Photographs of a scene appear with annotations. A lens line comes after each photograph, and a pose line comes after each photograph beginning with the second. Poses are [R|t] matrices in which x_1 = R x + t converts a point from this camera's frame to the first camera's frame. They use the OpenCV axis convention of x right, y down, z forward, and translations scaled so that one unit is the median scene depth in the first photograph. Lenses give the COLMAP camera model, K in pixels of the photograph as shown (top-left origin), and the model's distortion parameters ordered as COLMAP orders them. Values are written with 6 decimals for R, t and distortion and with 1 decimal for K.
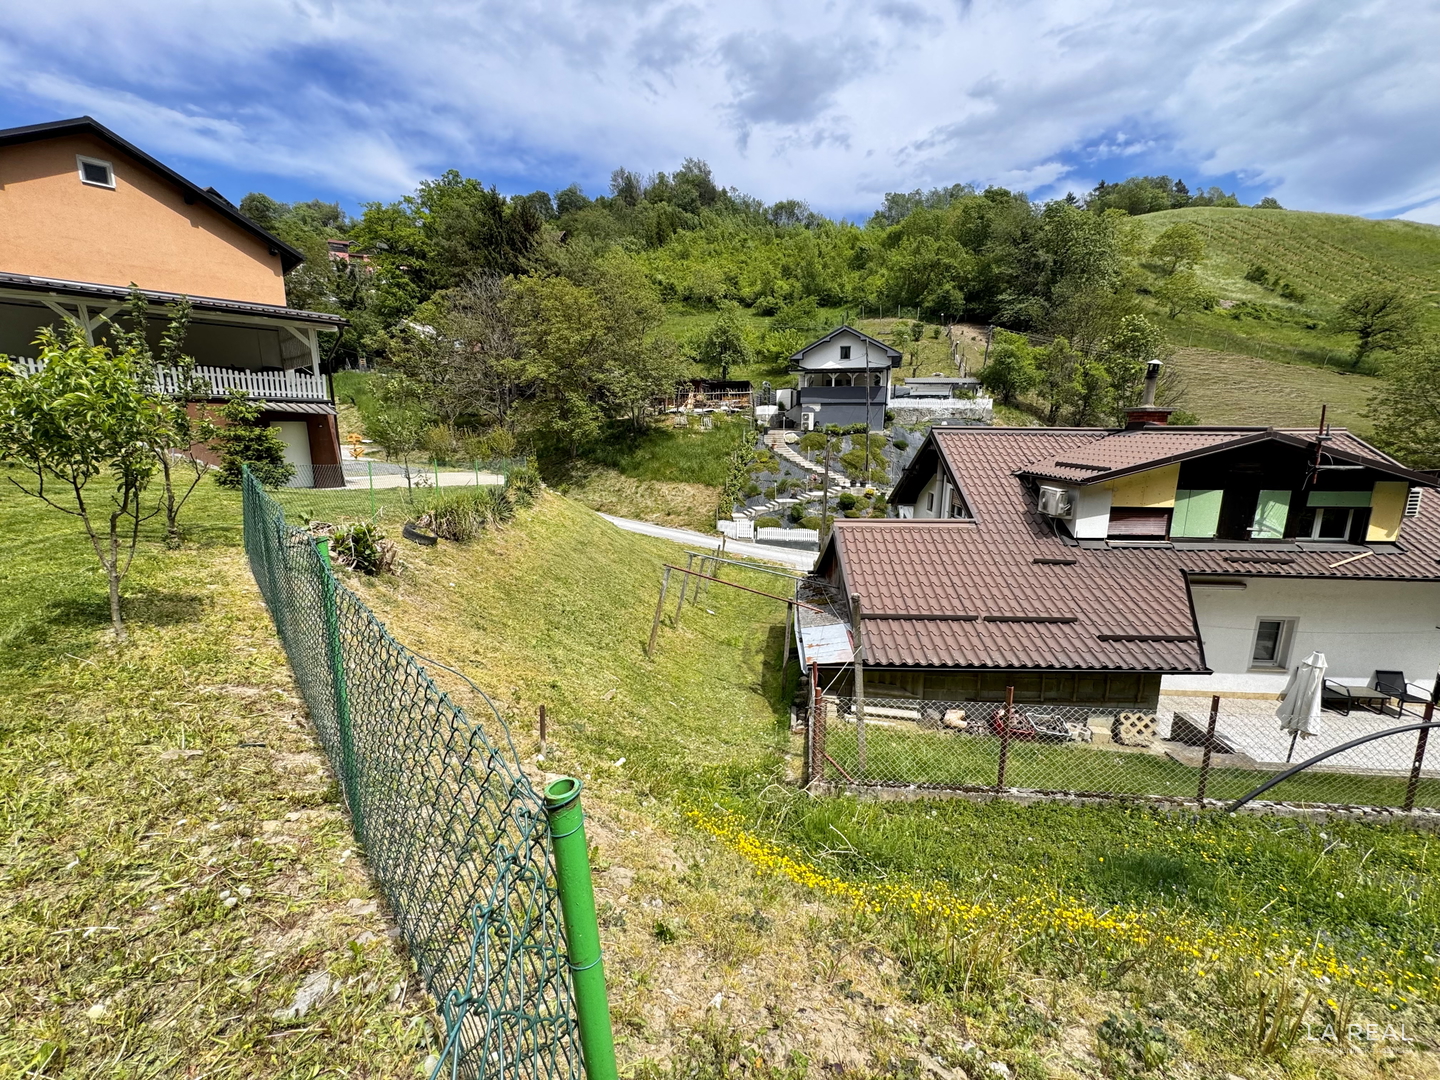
lens RADIAL K [[573.2, 0, 717.0], [0, 573.2, 537.5], [0, 0, 1]] dist [-0.005357, 0.000936]
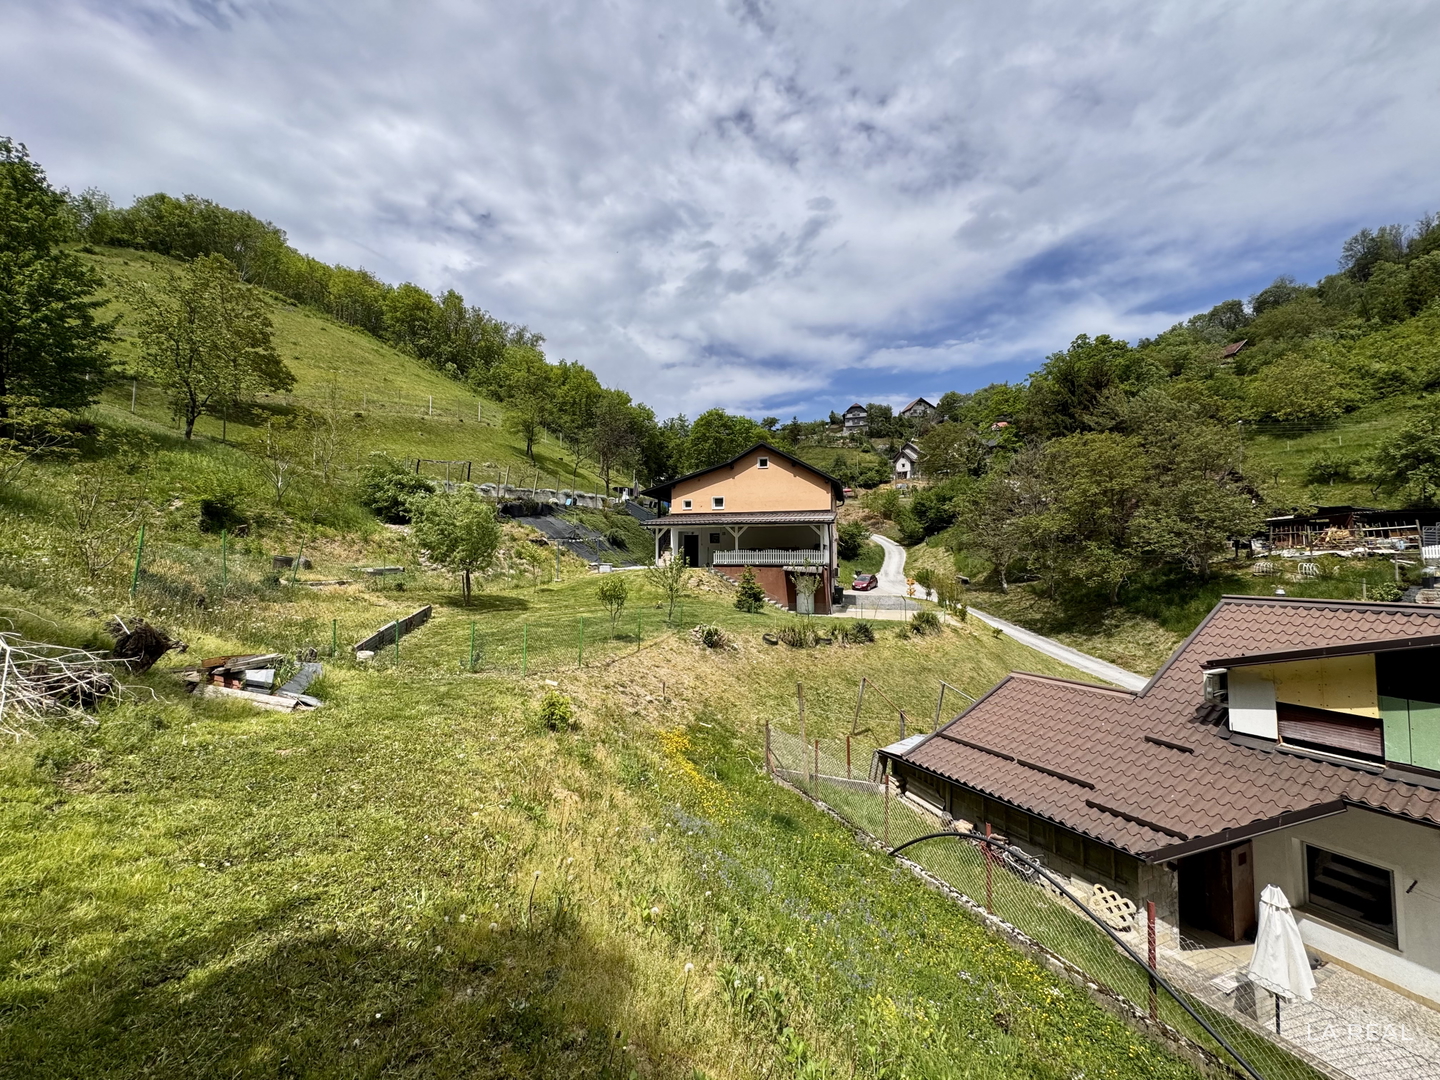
lens RADIAL K [[573.2, 0, 720.3], [0, 573.2, 530.6], [0, 0, 1]] dist [-0.005357, 0.000936]
pose [[0.486720, -0.052879, -0.871956, 0.282899], [-0.161900, 0.975413, -0.149524, -0.011092], [0.858424, 0.213946, 0.466192, -0.043748]]
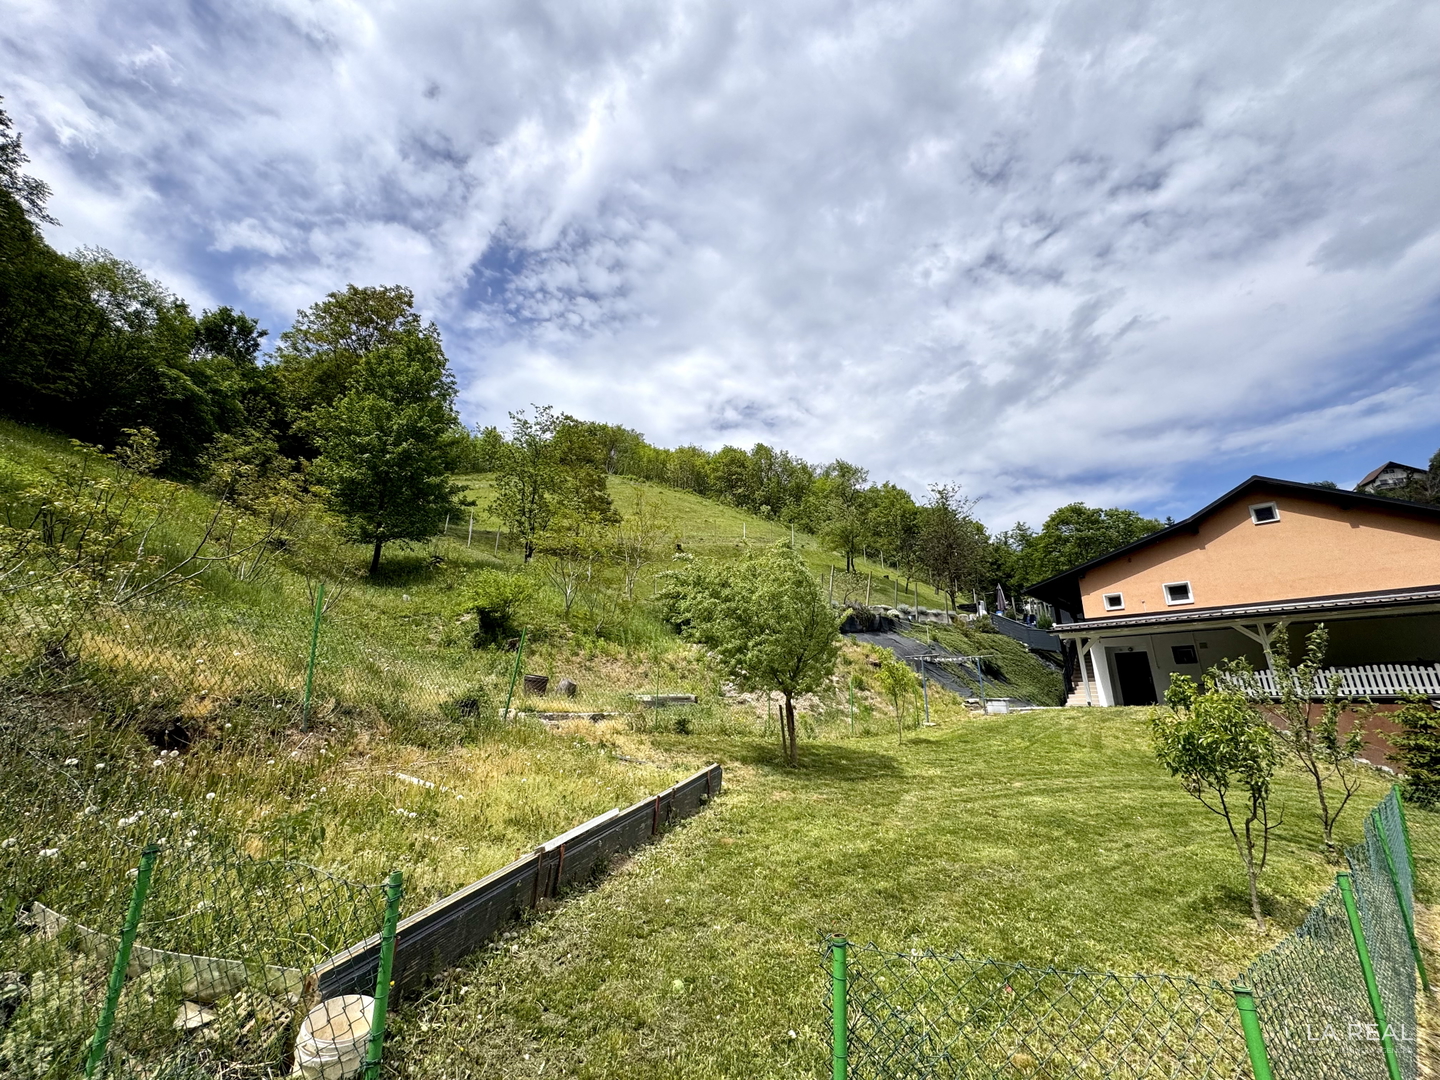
lens RADIAL K [[573.2, 0, 720.8], [0, 573.2, 529.5], [0, 0, 1]] dist [-0.005357, 0.000936]
pose [[-0.021227, -0.310001, -0.950499, 0.037694], [-0.194888, 0.933759, -0.300189, -0.002966], [0.980596, 0.178869, -0.080237, -0.018190]]
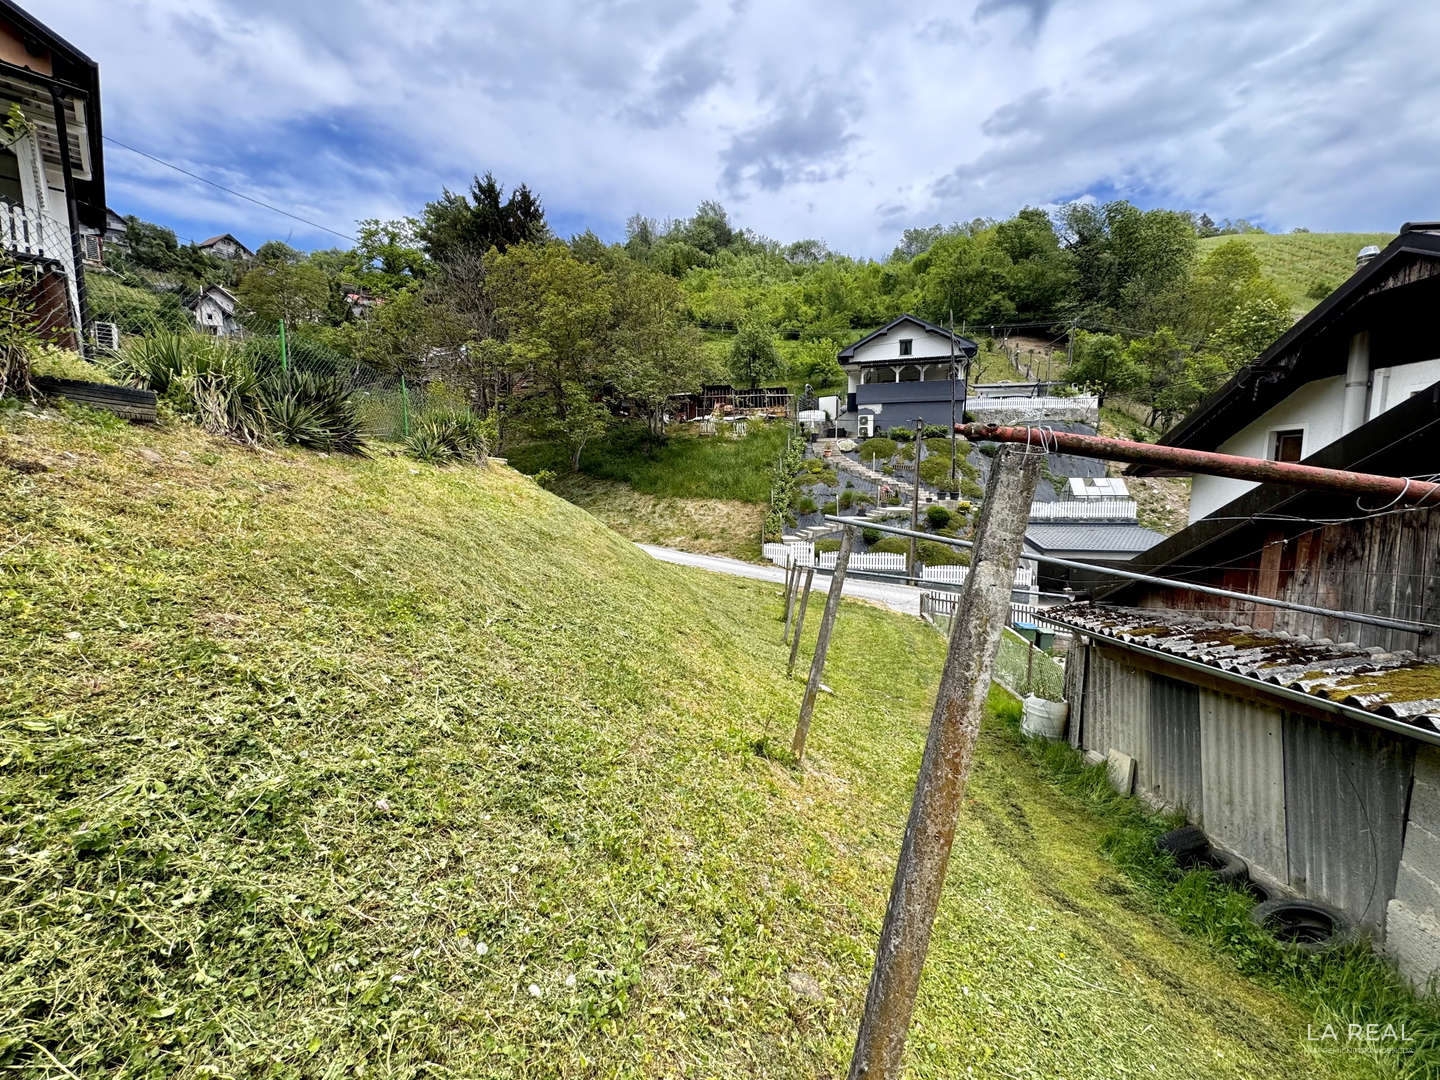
lens RADIAL K [[573.2, 0, 716.4], [0, 573.2, 537.0], [0, 0, 1]] dist [-0.005357, 0.000936]
pose [[0.999682, -0.007617, -0.024025, -0.034898], [0.005565, 0.996421, -0.084343, 0.019889], [0.024582, 0.084183, 0.996147, 0.219659]]
